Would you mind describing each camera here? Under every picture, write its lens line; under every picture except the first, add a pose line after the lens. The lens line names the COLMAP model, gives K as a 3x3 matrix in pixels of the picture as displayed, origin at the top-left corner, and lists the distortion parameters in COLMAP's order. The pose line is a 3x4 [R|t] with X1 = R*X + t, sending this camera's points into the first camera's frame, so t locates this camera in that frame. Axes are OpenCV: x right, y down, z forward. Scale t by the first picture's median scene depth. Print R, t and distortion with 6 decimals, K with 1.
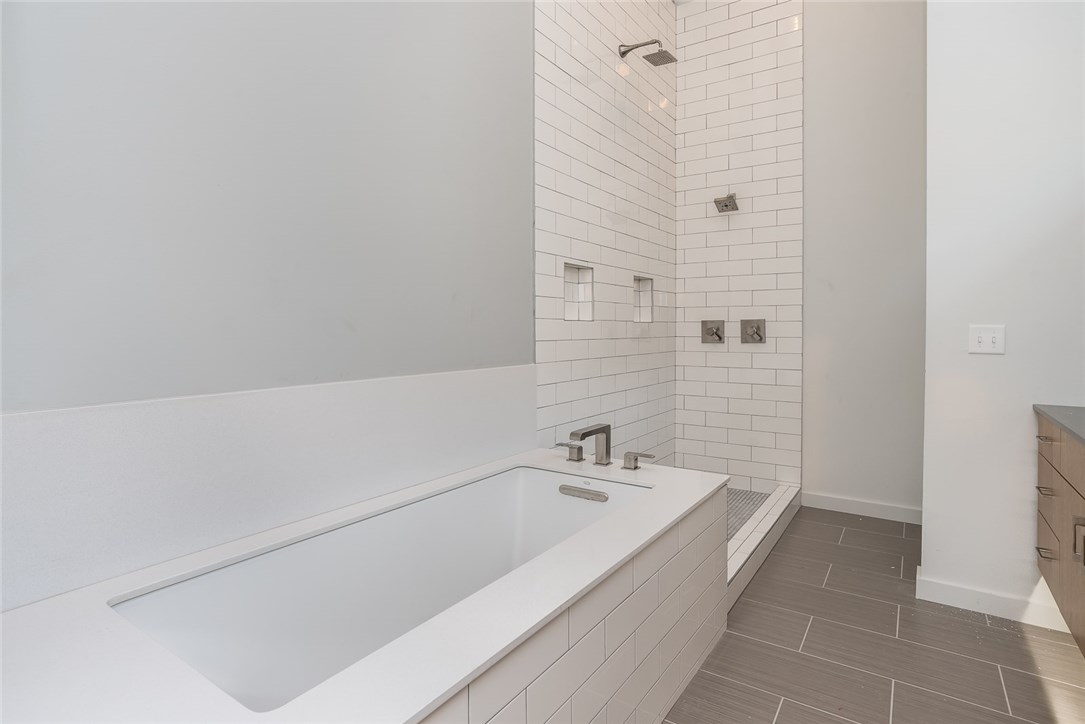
lens RADIAL K [[567.6, 0, 545.3], [0, 567.6, 327.0], [0, 0, 1]] dist [-0.023952, 0.018625]
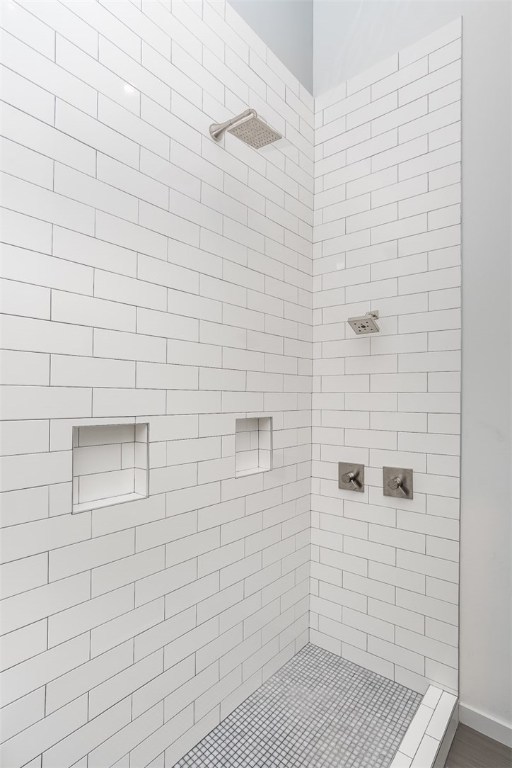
lens RADIAL K [[401.8, 0, 255.5], [0, 401.8, 395.2], [0, 0, 1]] dist [-0.023952, 0.018625]
pose [[0.995953, 0.002539, -0.089845, 0.229365], [-0.003252, 0.999964, -0.007793, -0.117499], [0.089822, 0.008054, 0.995925, 0.439055]]
